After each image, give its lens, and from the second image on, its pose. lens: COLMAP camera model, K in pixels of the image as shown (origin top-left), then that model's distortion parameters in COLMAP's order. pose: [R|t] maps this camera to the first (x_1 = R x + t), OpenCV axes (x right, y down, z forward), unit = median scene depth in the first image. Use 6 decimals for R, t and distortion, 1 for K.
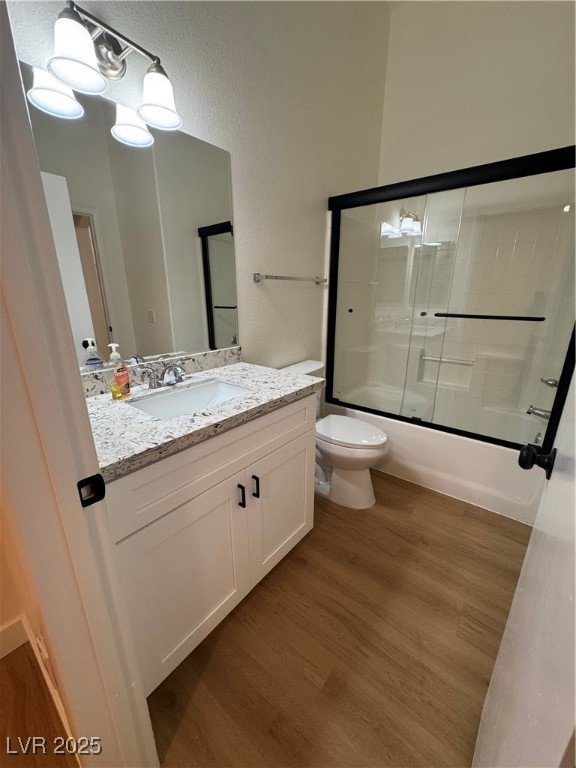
lens RADIAL K [[306.2, 0, 287.3], [0, 306.2, 381.4], [0, 0, 1]] dist [-0.002303, 0.000577]
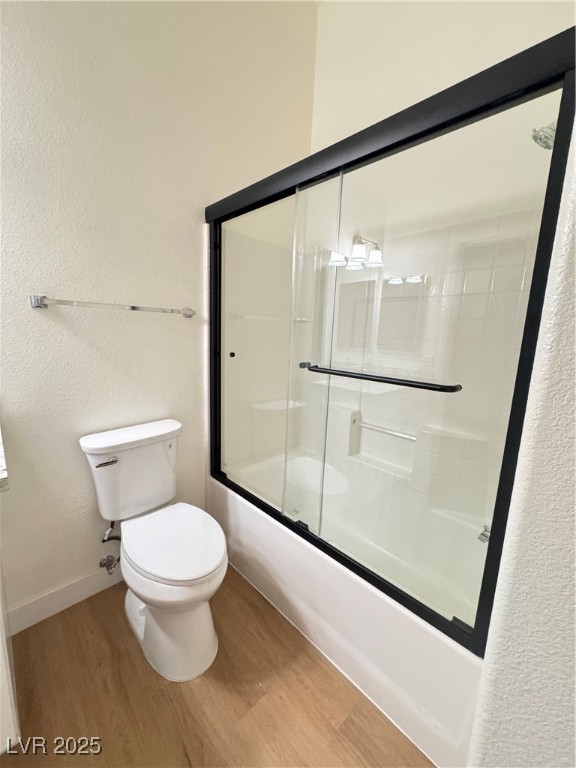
lens RADIAL K [[306.2, 0, 283.2], [0, 306.2, 383.4], [0, 0, 1]] dist [-0.002303, 0.000577]
pose [[0.992066, 0.056713, -0.112200, 0.408794], [-0.069449, 0.991157, -0.113066, -0.090153], [0.104796, 0.119961, 0.987232, 0.306491]]
